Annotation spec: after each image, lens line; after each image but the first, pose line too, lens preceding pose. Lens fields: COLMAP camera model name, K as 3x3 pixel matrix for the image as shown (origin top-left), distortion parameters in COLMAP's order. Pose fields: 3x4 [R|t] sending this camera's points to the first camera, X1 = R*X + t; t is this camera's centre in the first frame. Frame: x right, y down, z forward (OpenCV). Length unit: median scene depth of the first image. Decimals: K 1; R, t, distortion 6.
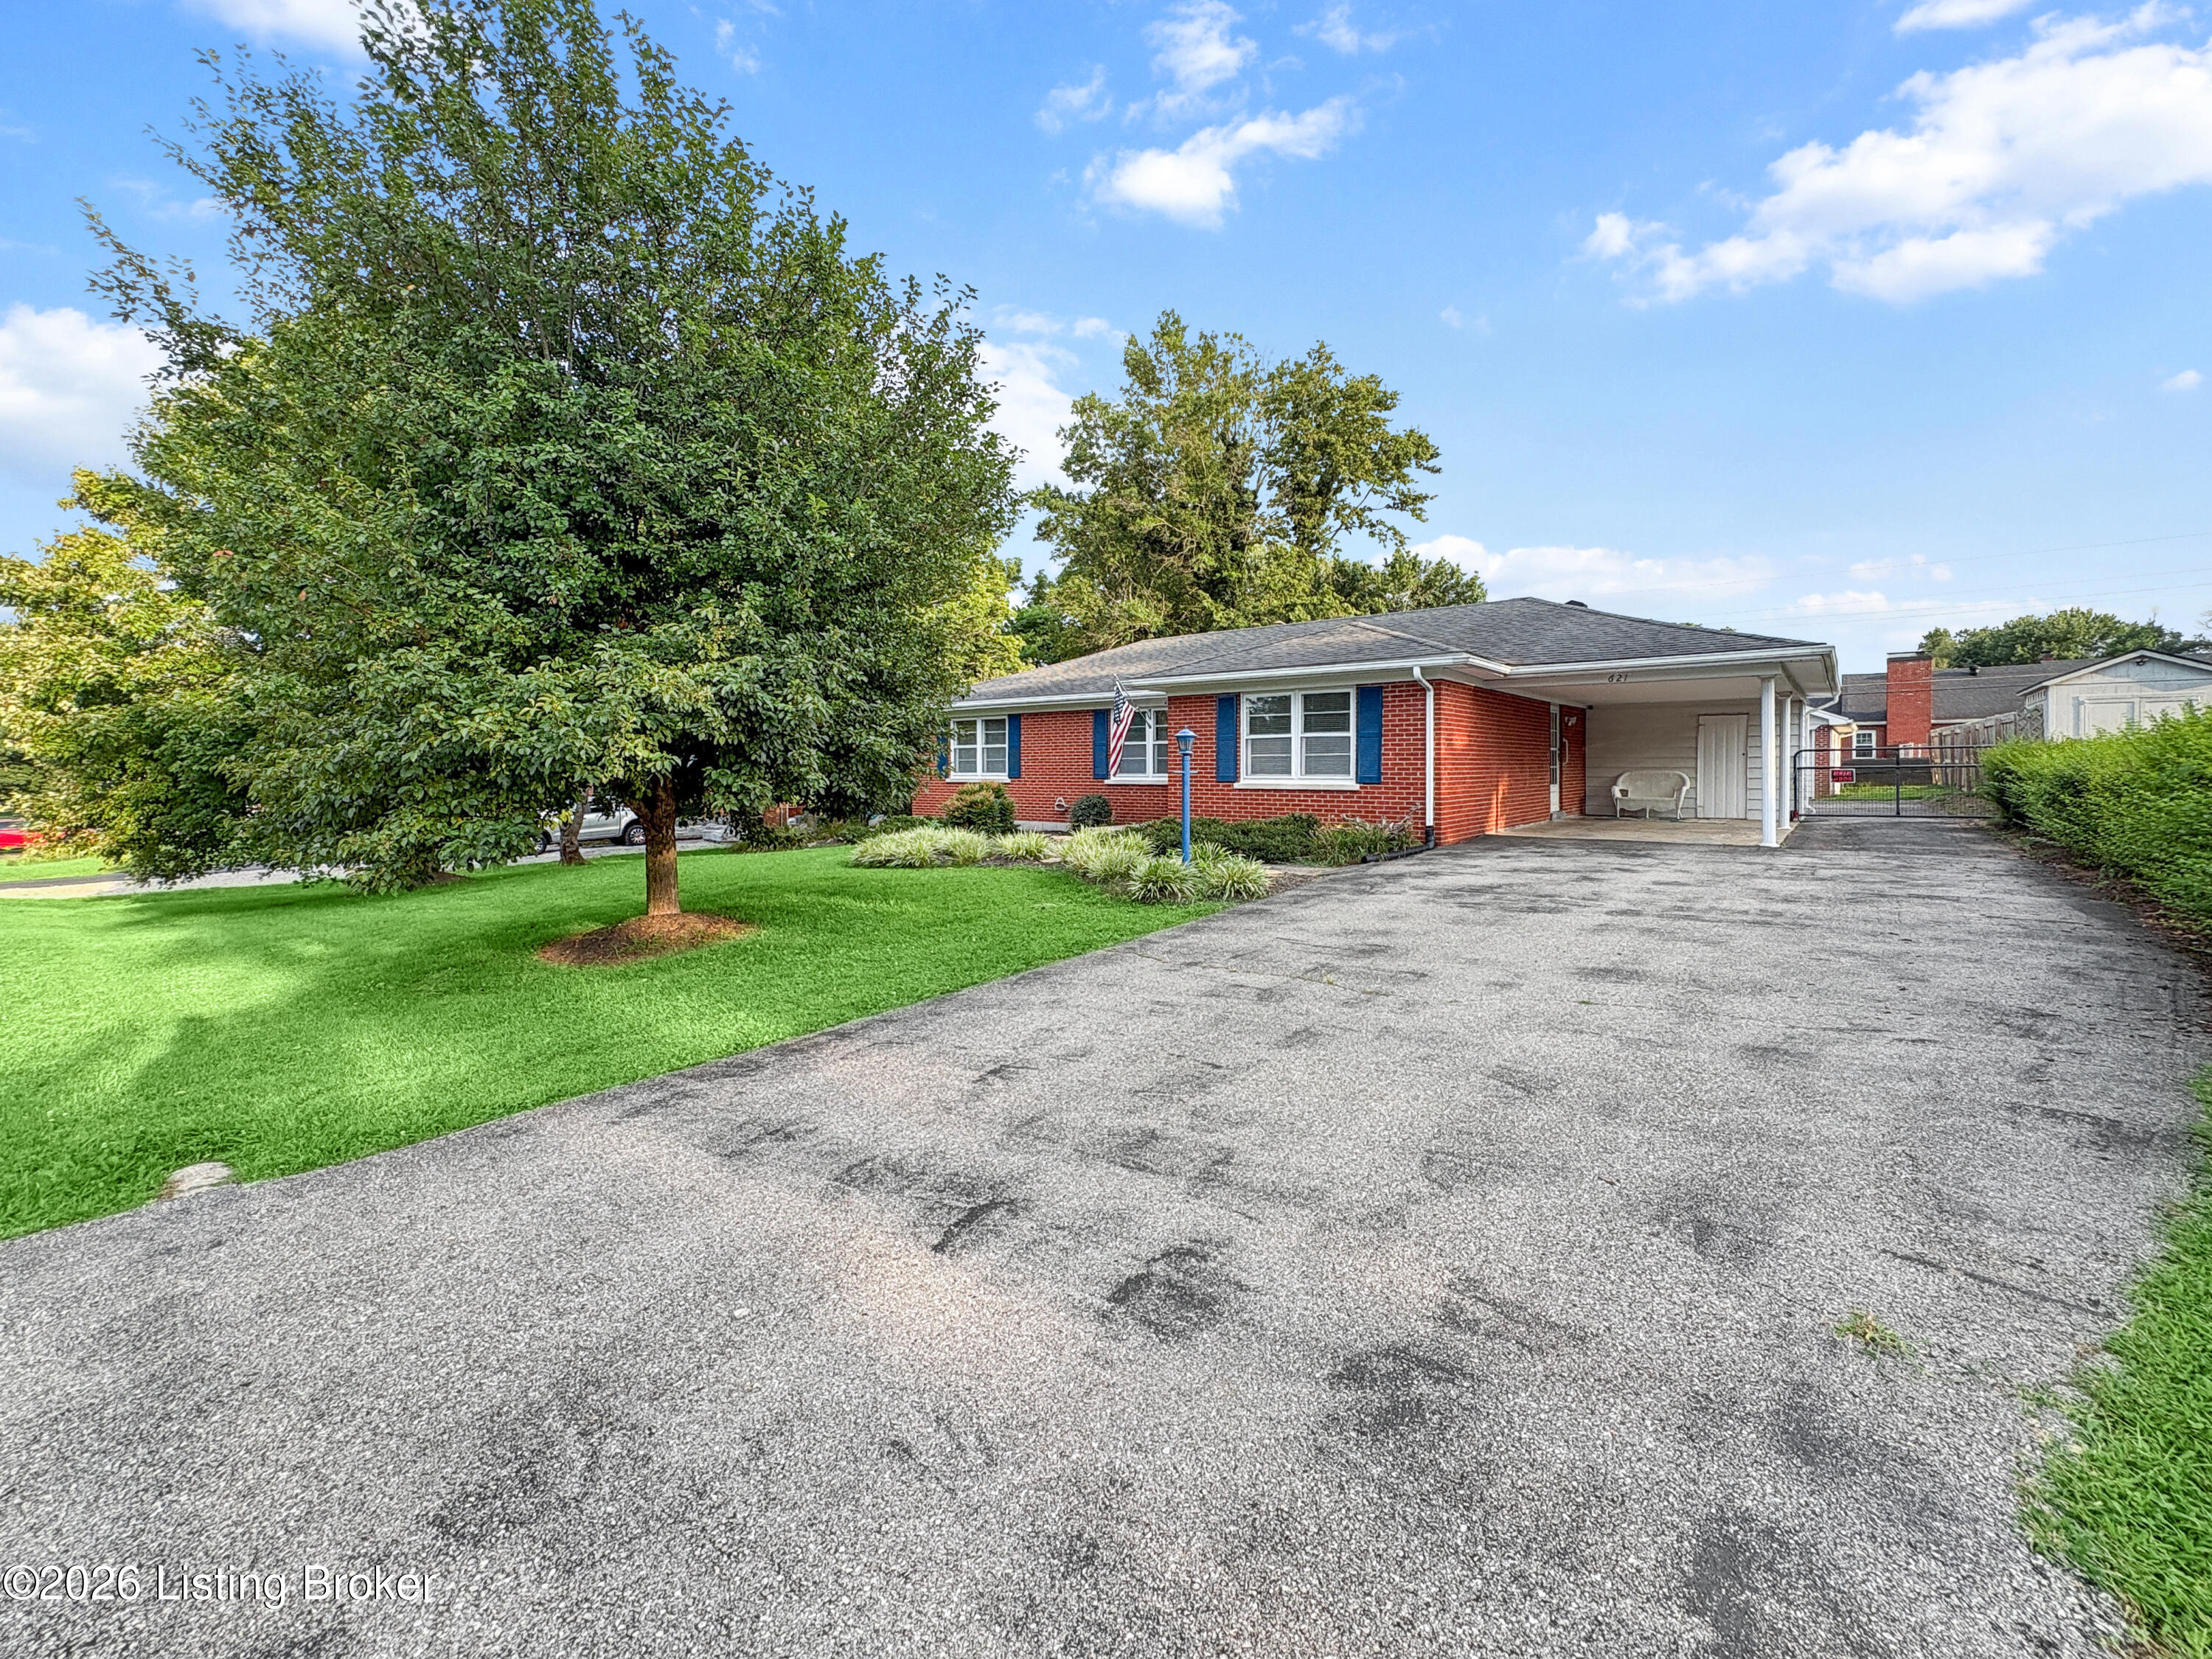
lens RADIAL K [[897.1, 0, 1080.0], [0, 897.1, 803.2], [0, 0, 1]] dist [0.000302, 0.000009]
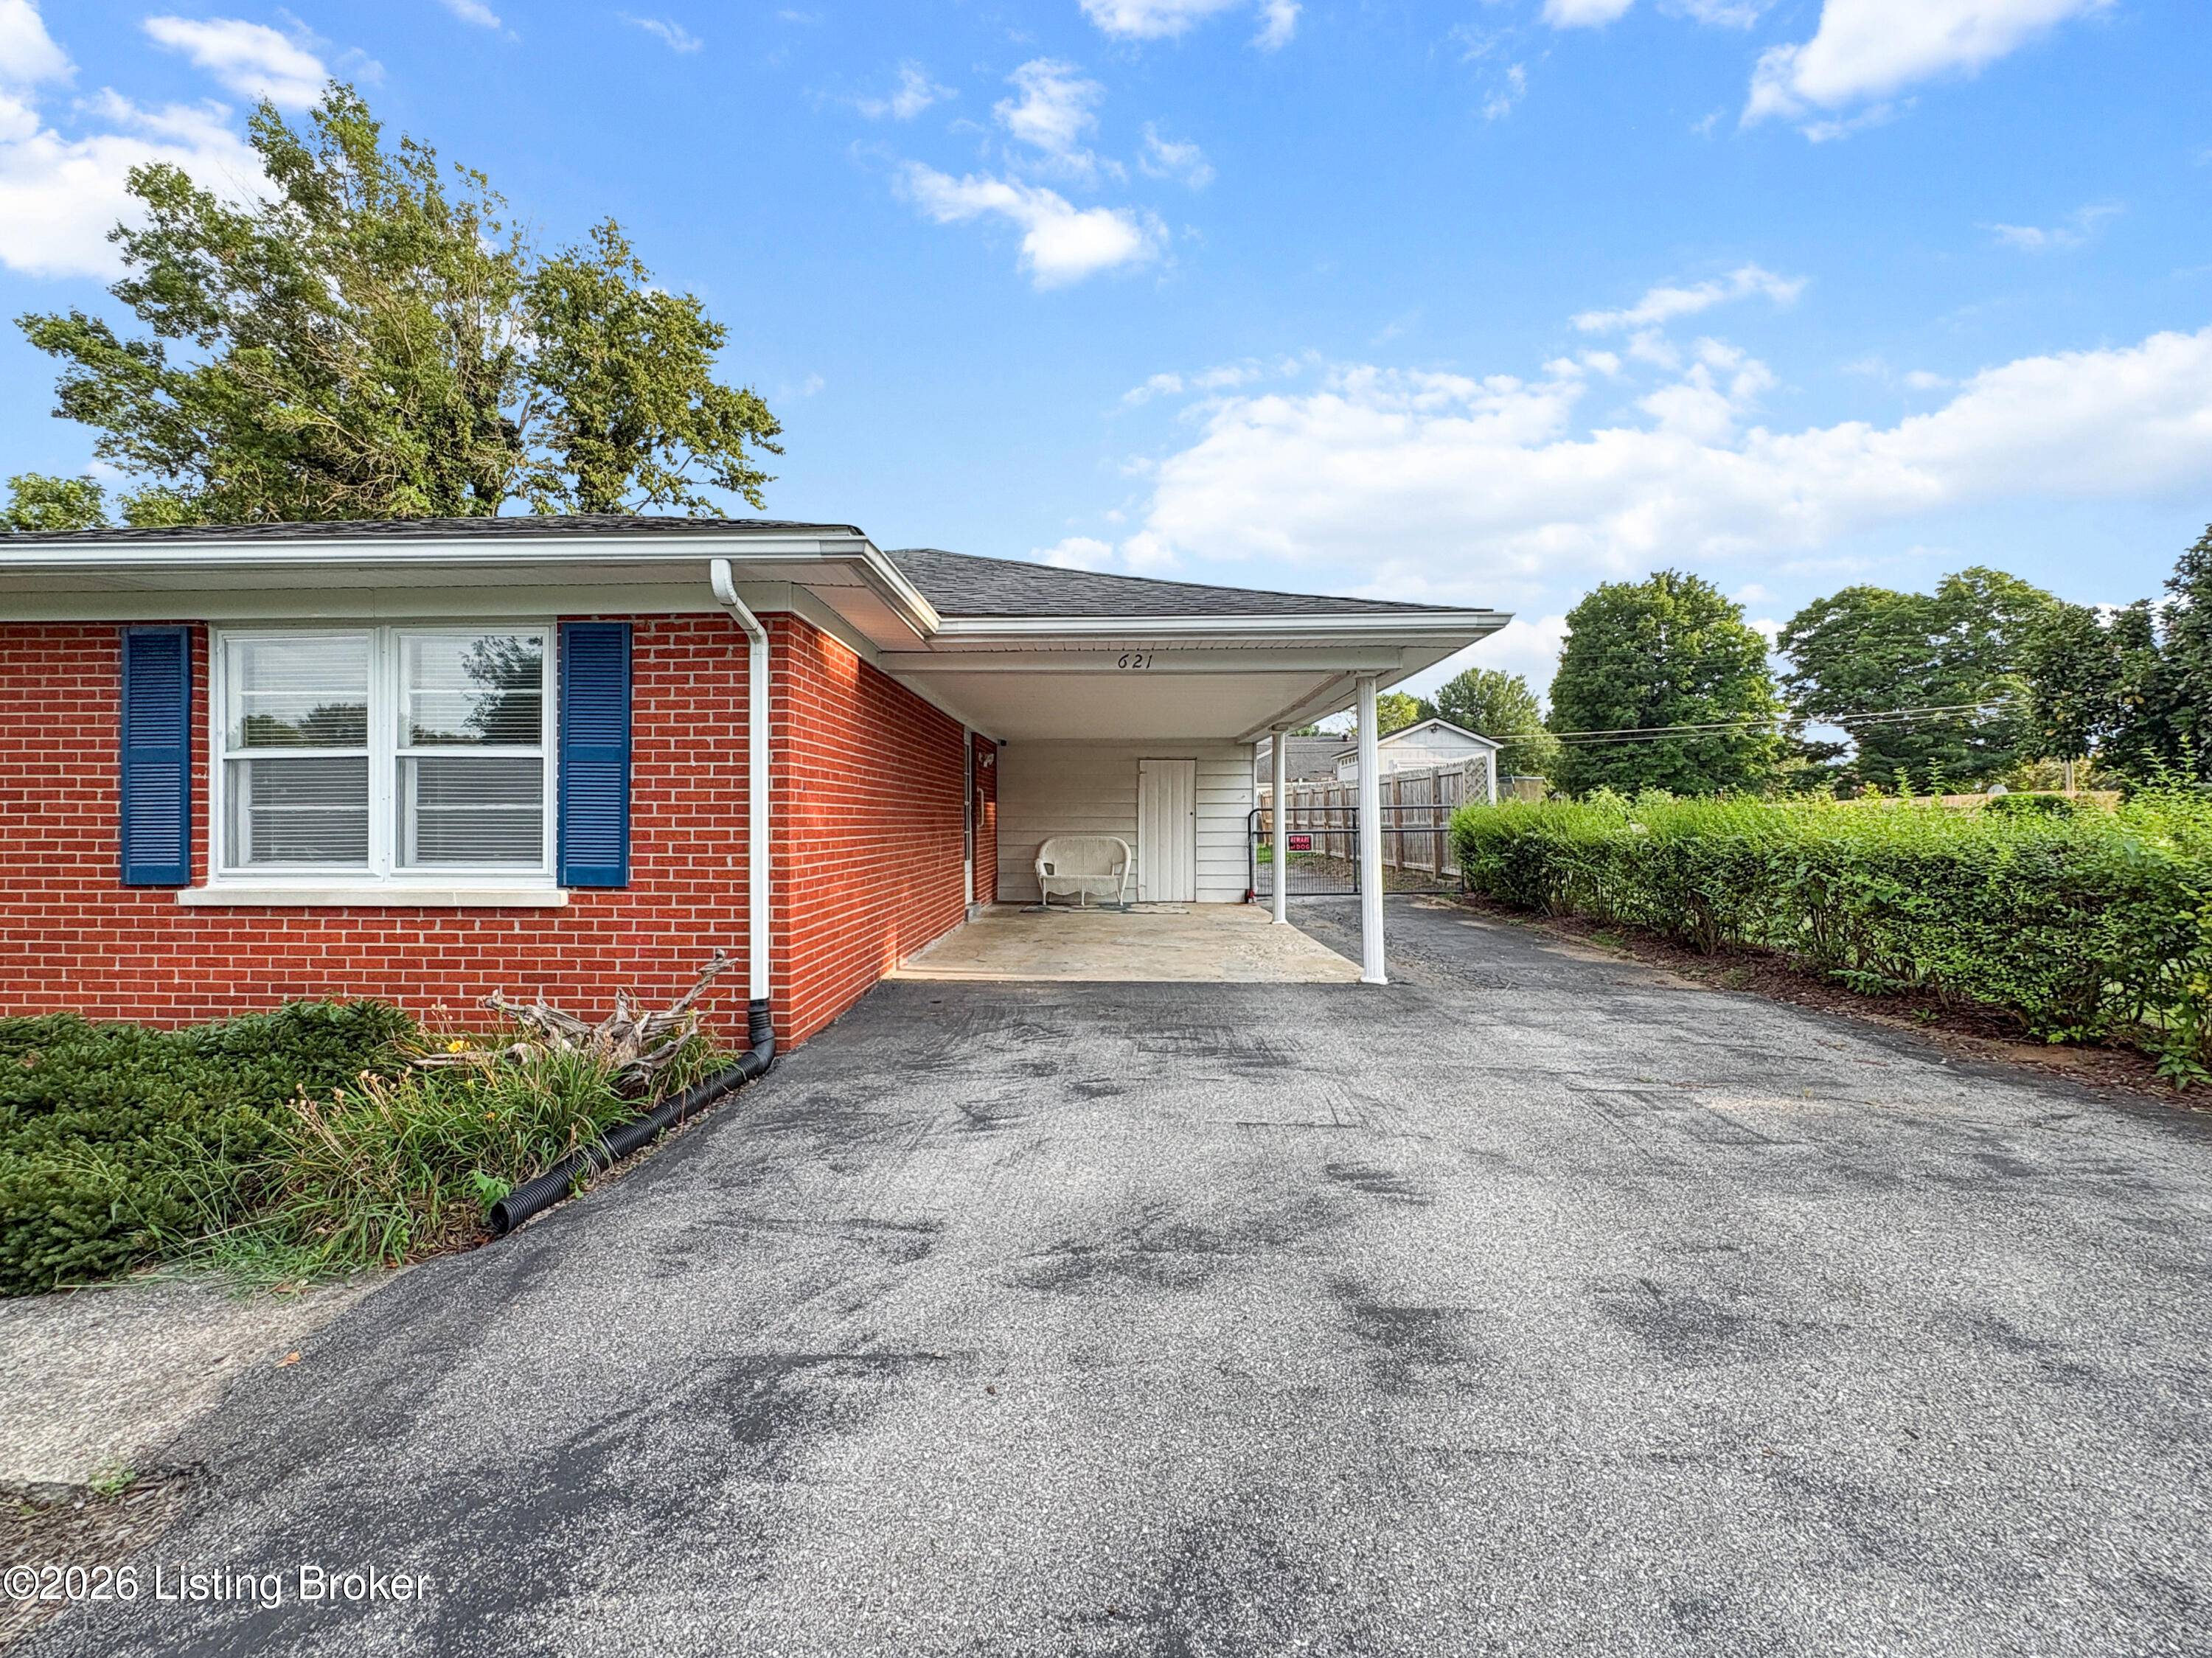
lens RADIAL K [[897.0, 0, 1080.0], [0, 897.0, 802.7], [0, 0, 1]] dist [0.000302, 0.000009]
pose [[0.765156, 0.013516, 0.643703, 0.095610], [0.028189, 0.998118, -0.054464, -0.012392], [-0.643227, 0.059819, 0.763335, 0.239022]]
